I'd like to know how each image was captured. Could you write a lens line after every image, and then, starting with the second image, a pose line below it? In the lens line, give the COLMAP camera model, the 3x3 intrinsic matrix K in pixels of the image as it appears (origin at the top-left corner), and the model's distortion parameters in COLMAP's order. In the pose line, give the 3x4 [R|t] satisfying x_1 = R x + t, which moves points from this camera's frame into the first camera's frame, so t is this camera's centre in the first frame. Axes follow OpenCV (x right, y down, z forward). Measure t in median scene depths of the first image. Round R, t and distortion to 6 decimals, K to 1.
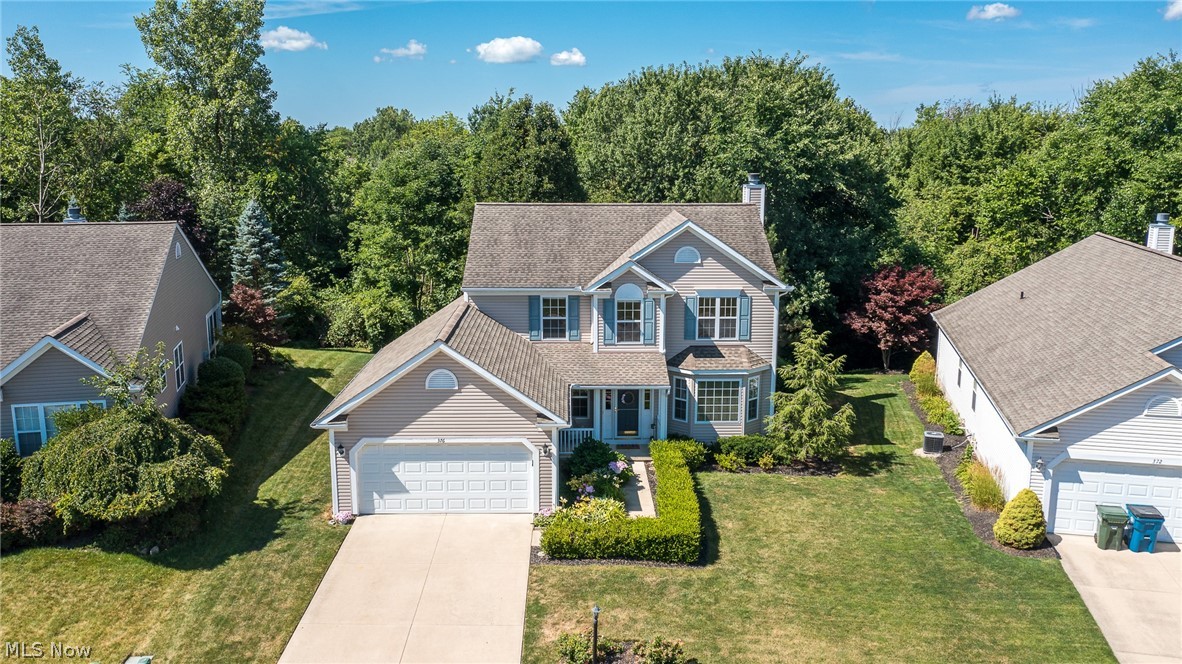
lens RADIAL K [[975.1, 0, 590.0], [0, 975.1, 212.3], [0, 0, 1]] dist [-0.024657, 0.002032]
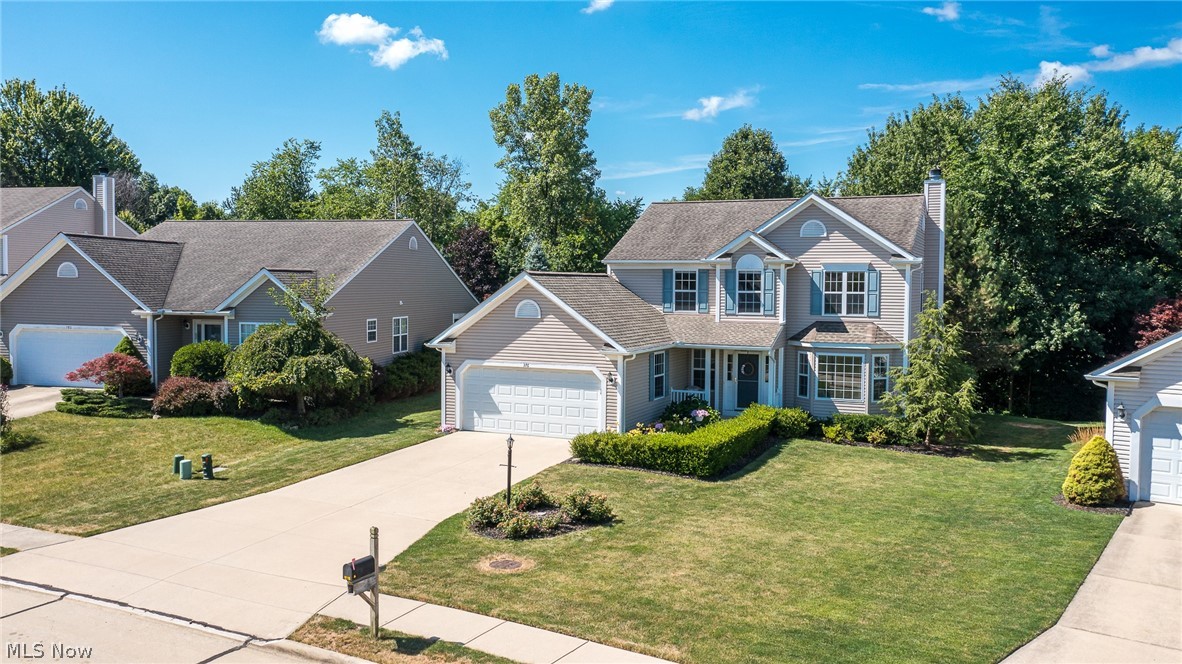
lens RADIAL K [[975.1, 0, 590.0], [0, 975.1, 212.3], [0, 0, 1]] dist [-0.024657, 0.002032]
pose [[0.894383, -0.027744, -0.446441, 0.343348], [-0.043290, 0.988020, -0.148127, 0.185934], [0.445203, 0.151808, 0.882467, 0.021716]]
